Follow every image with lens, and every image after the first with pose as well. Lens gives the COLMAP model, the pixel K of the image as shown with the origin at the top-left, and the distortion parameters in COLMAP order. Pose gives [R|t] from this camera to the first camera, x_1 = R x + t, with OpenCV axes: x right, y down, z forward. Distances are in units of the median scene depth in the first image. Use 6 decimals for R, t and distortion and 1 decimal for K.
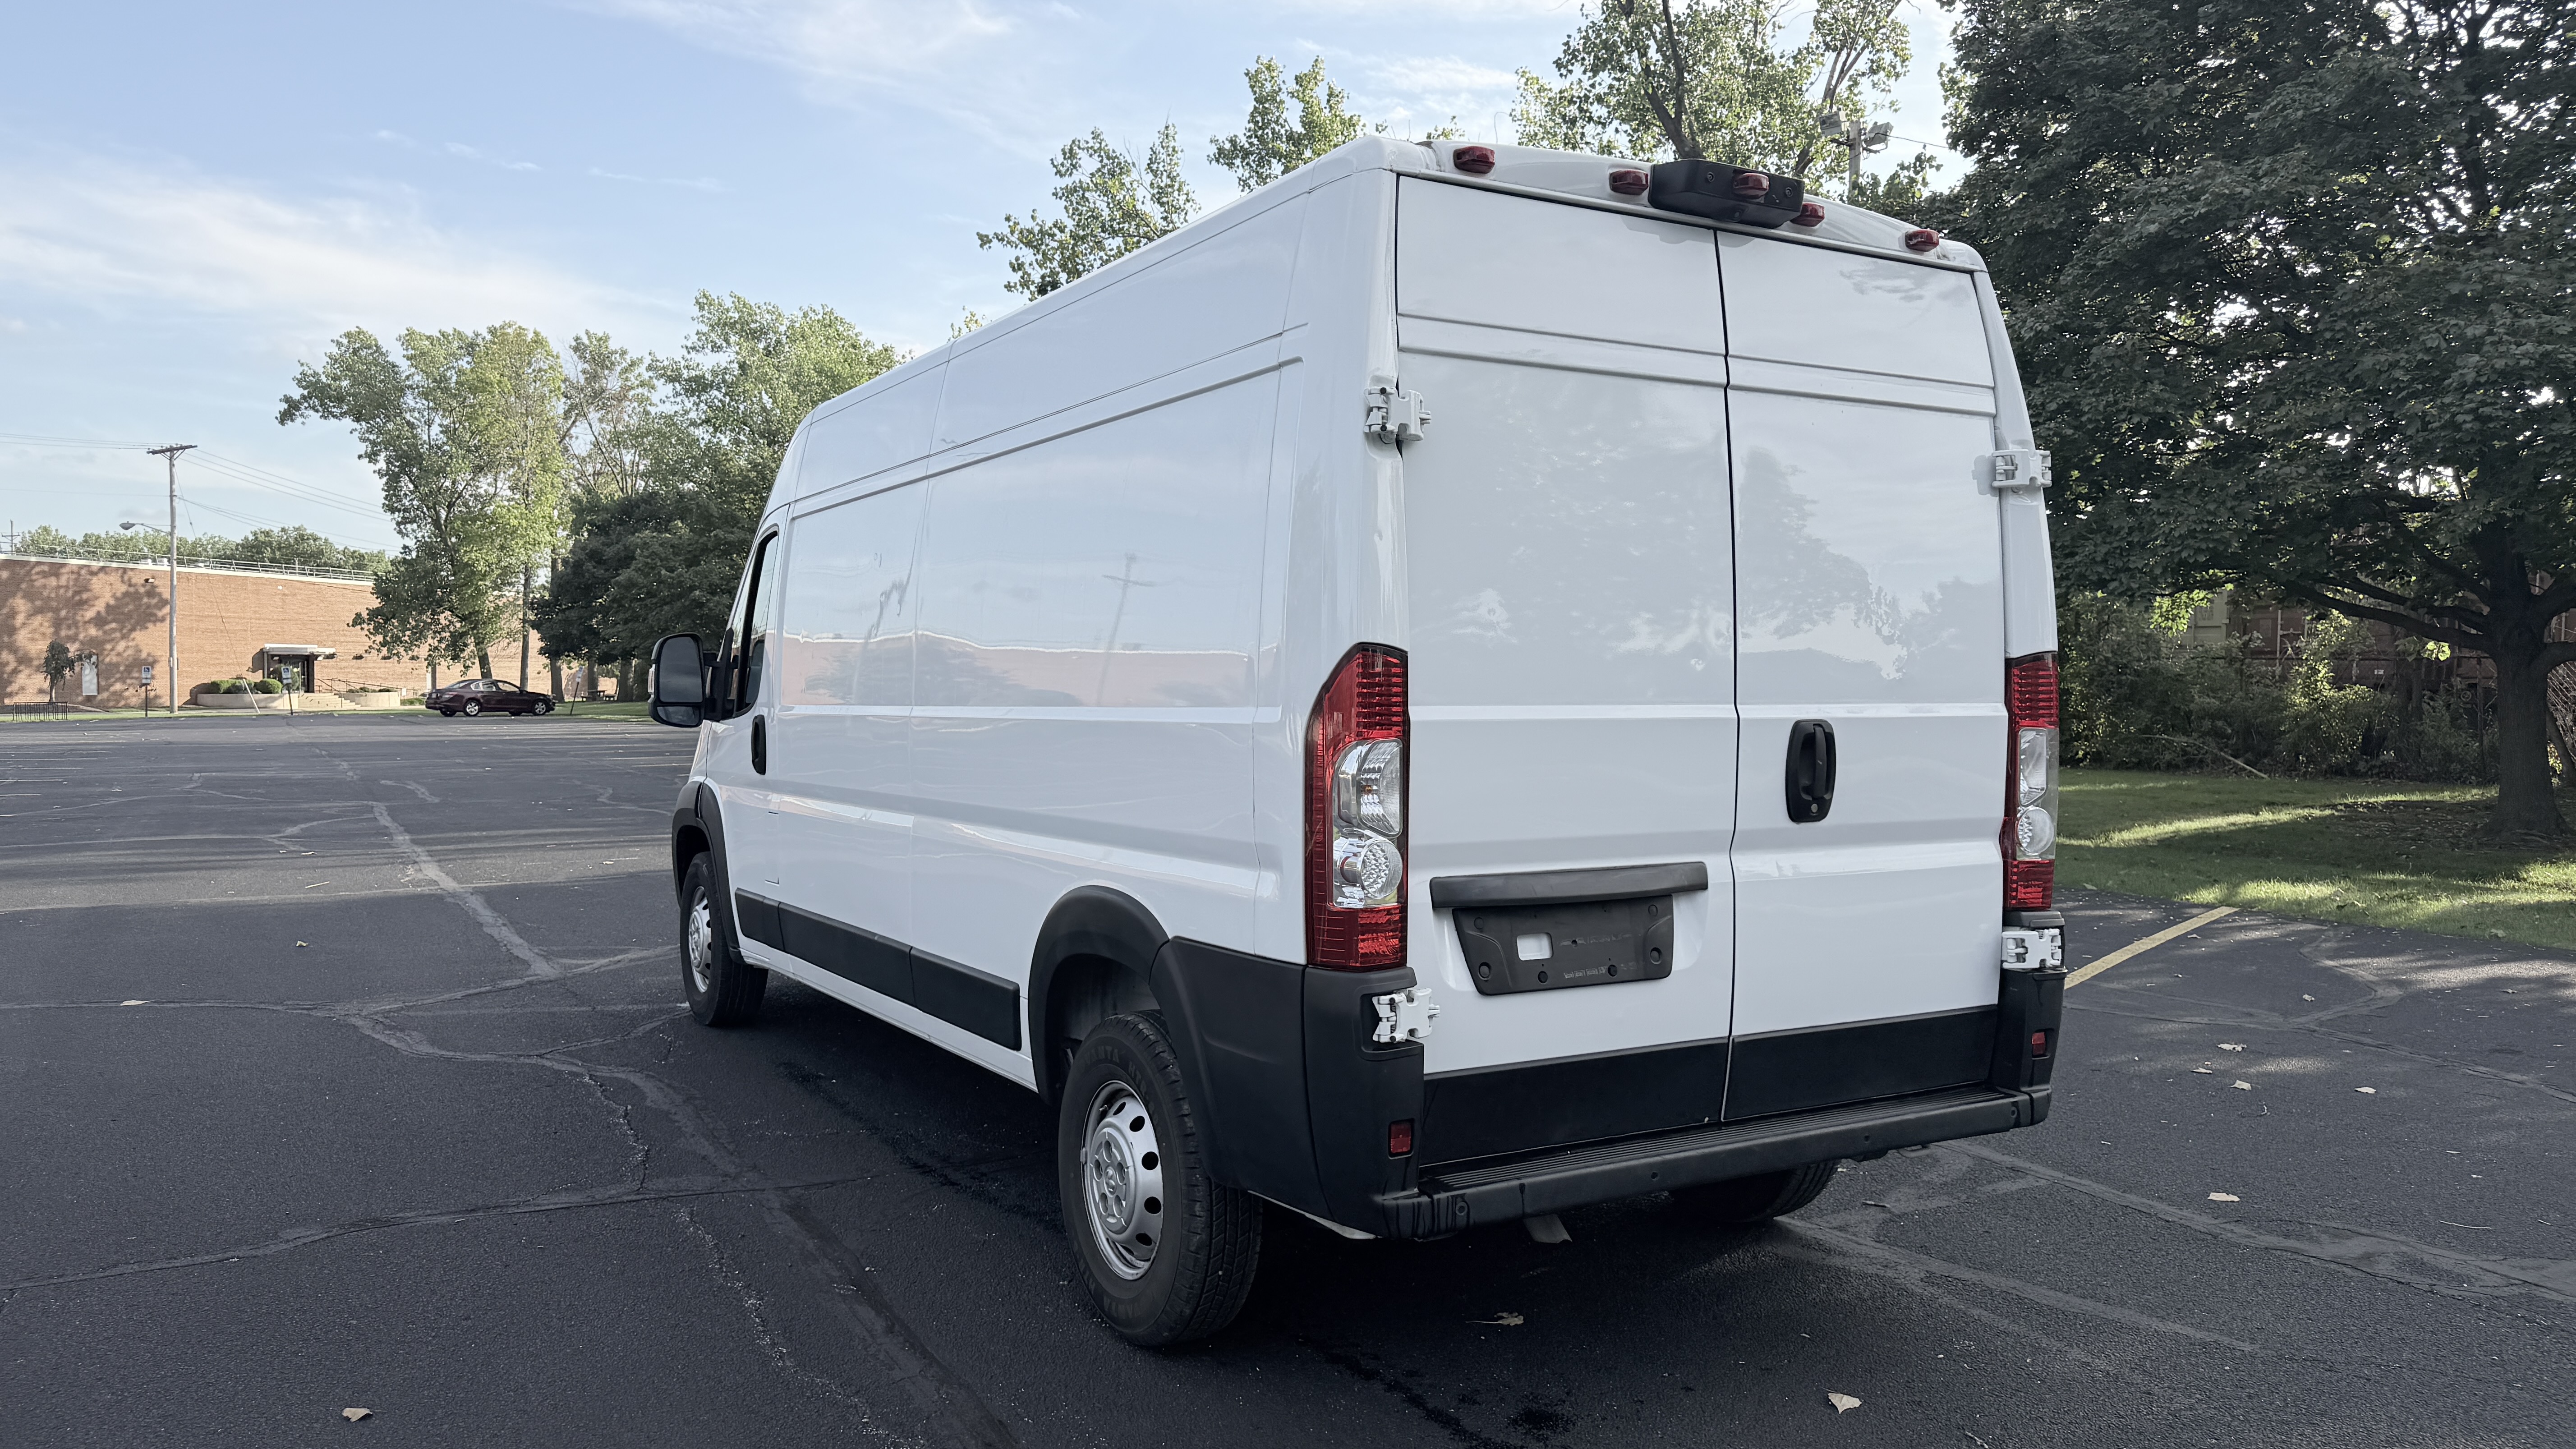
lens RADIAL K [[1814.4, 0, 1285.8], [0, 1814.4, 723.5], [0, 0, 1]] dist [0.069894, -0.095490]
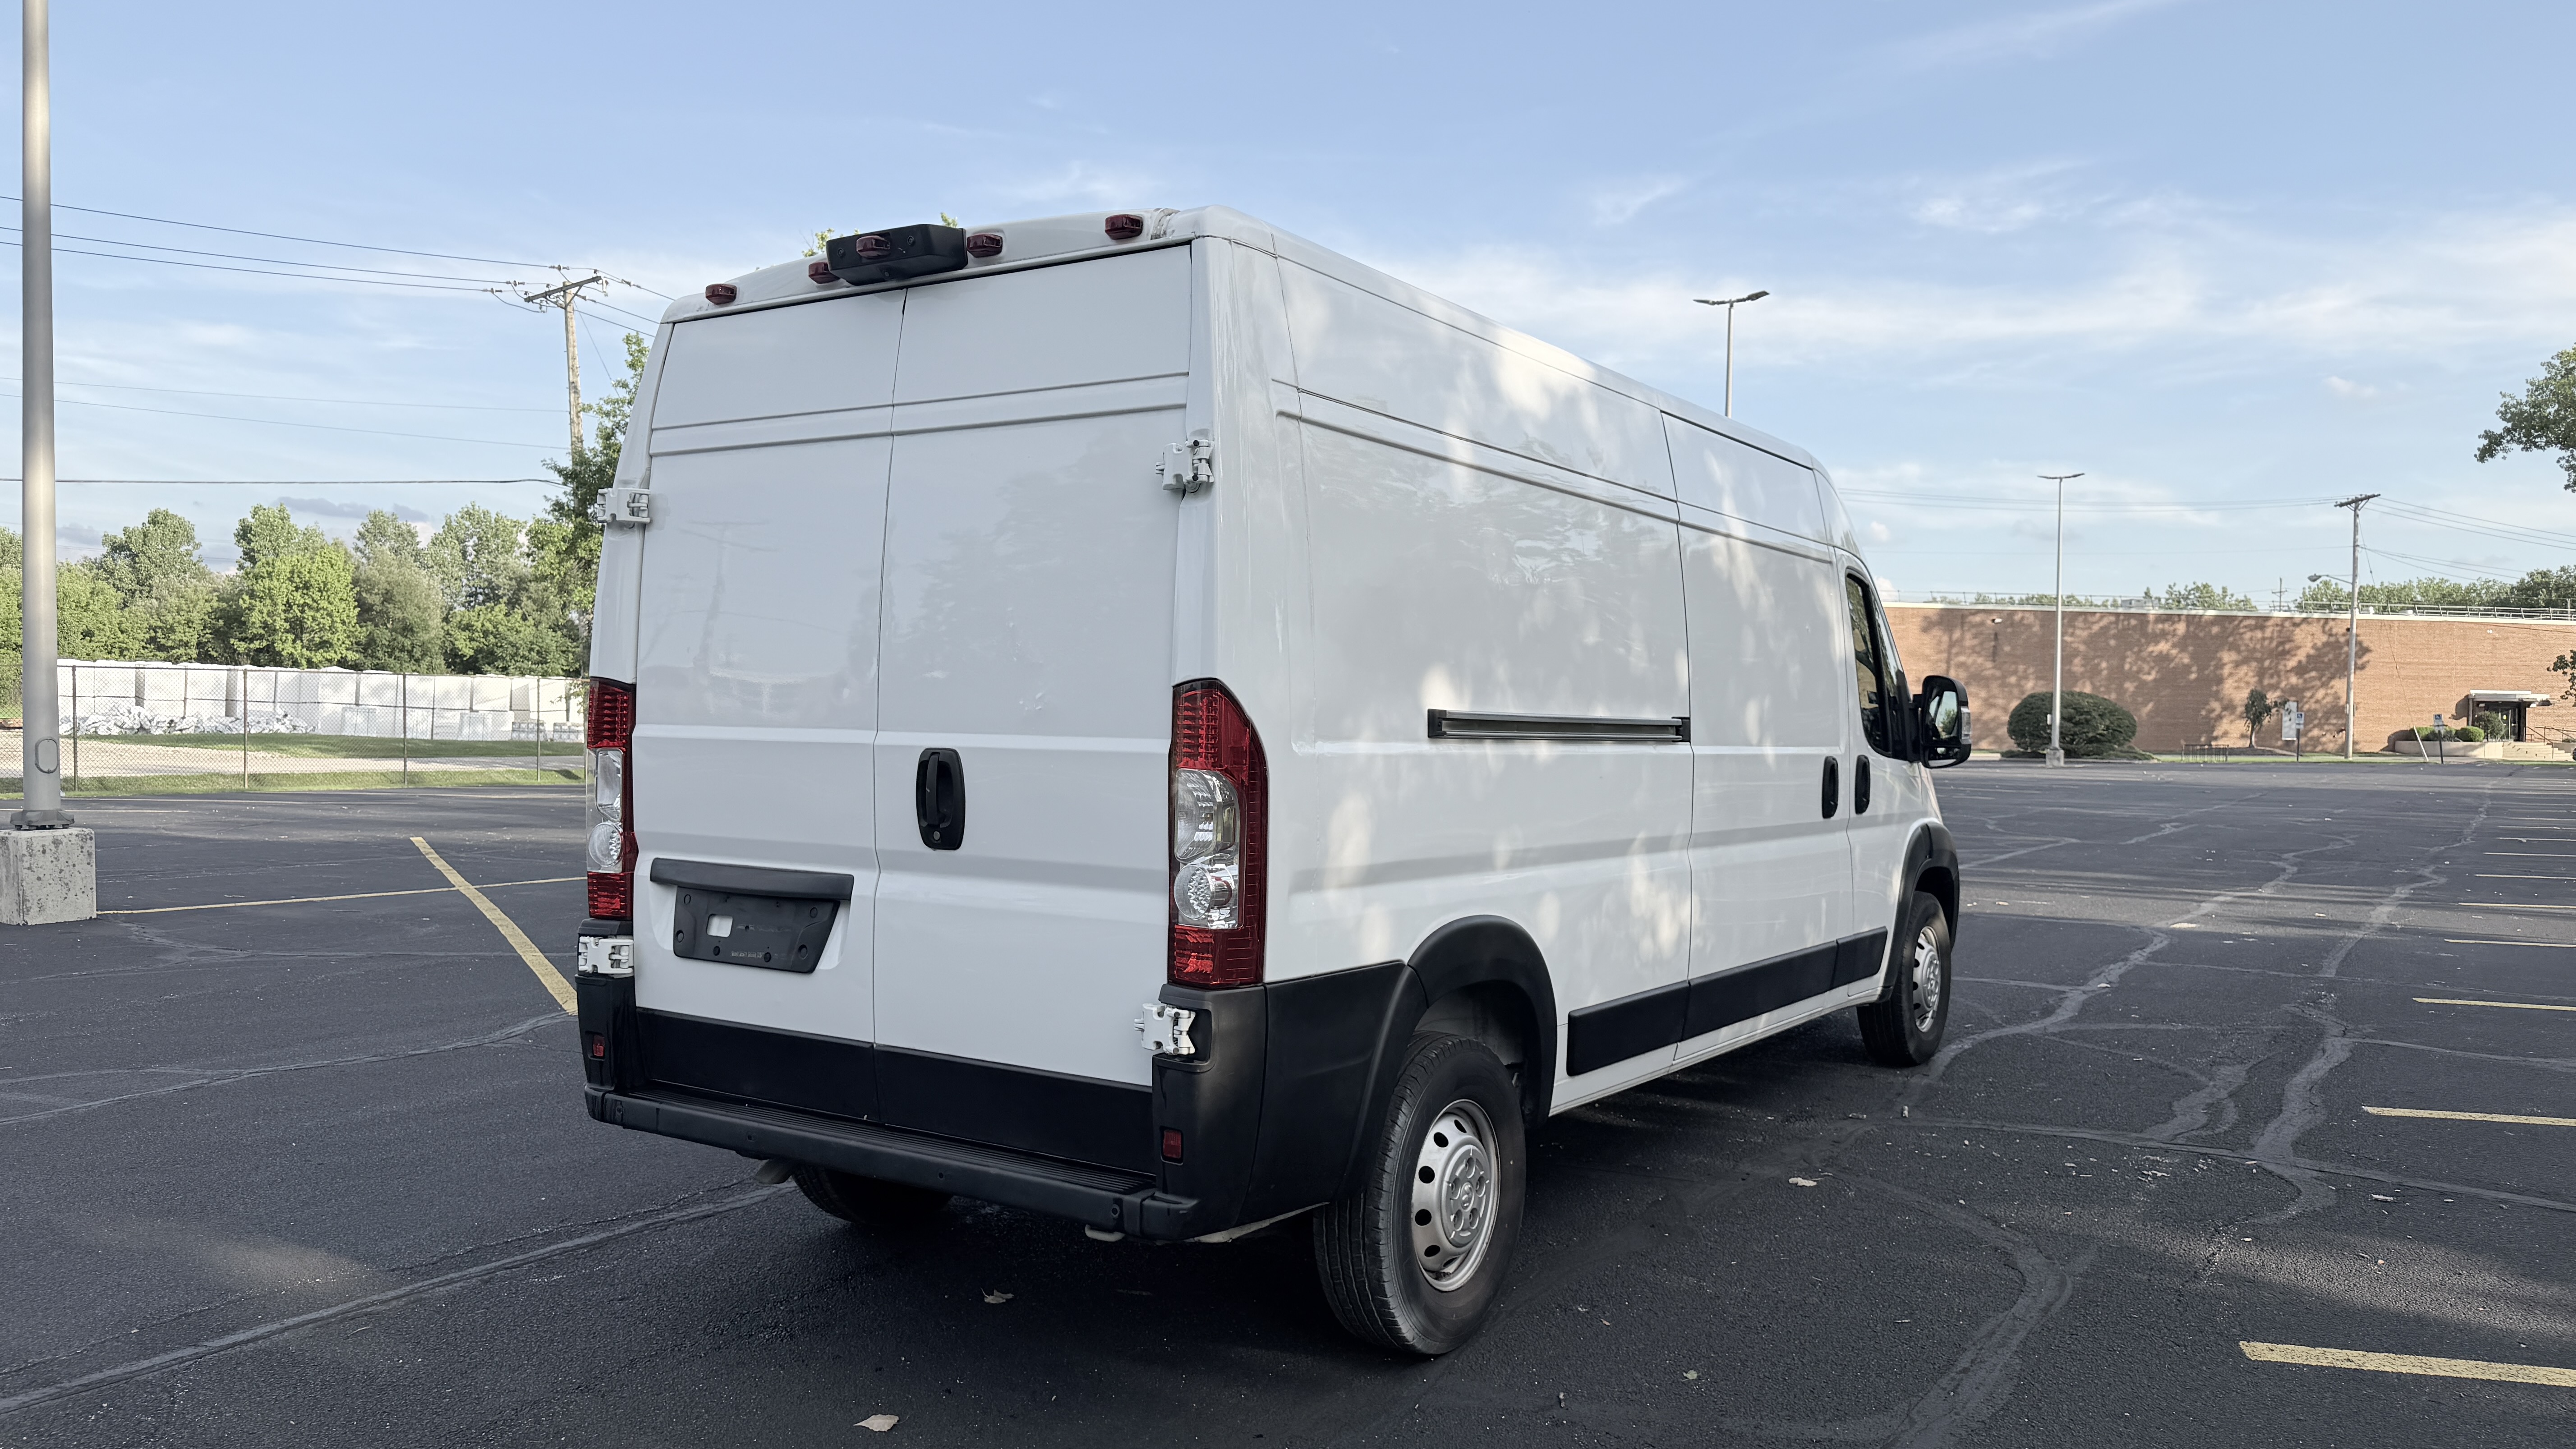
lens RADIAL K [[1814.4, 0, 1292.6], [0, 1814.4, 728.1], [0, 0, 1]] dist [0.069894, -0.095490]
pose [[0.426795, 0.012098, -0.904267, 1.075570], [-0.033271, 0.999444, -0.002332, -0.014842], [0.903736, 0.031081, 0.426960, 0.625743]]
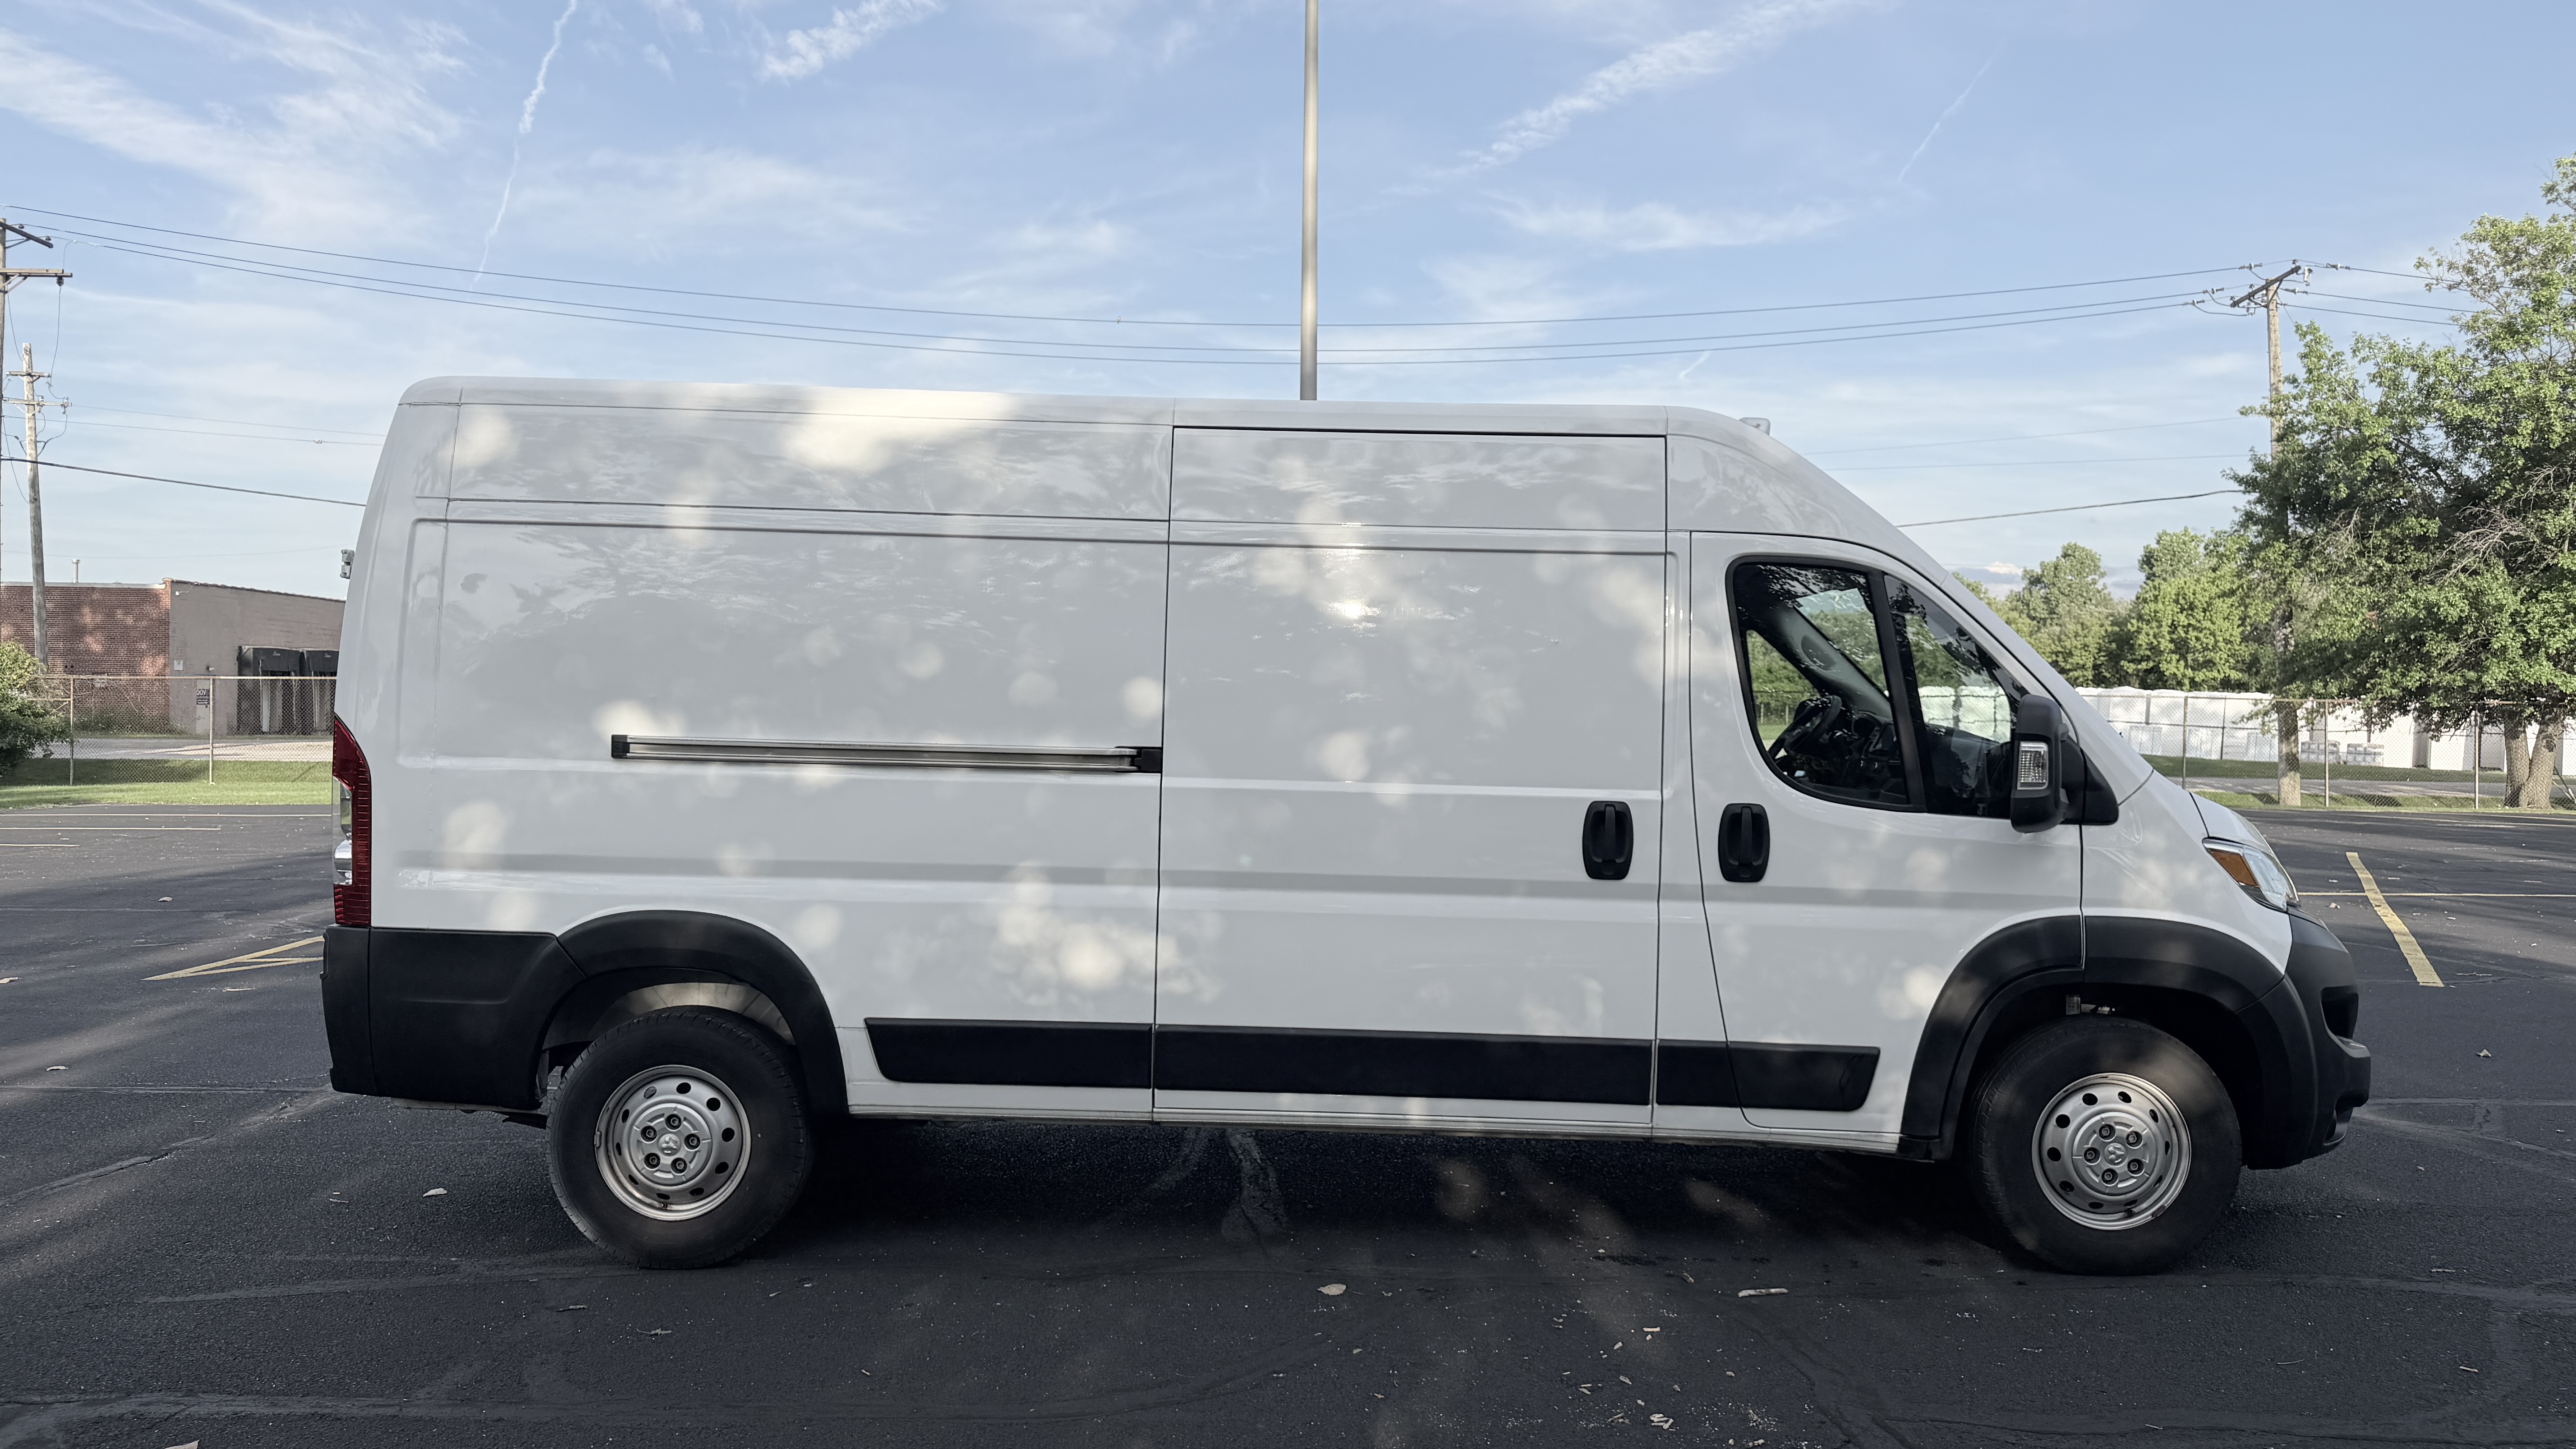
lens RADIAL K [[1814.4, 0, 1294.7], [0, 1814.4, 713.4], [0, 0, 1]] dist [0.069894, -0.095490]
pose [[-0.523906, -0.004154, -0.851766, 1.024262], [-0.034945, 0.999251, 0.016620, -0.074321], [0.851059, 0.038472, -0.523659, 1.991461]]
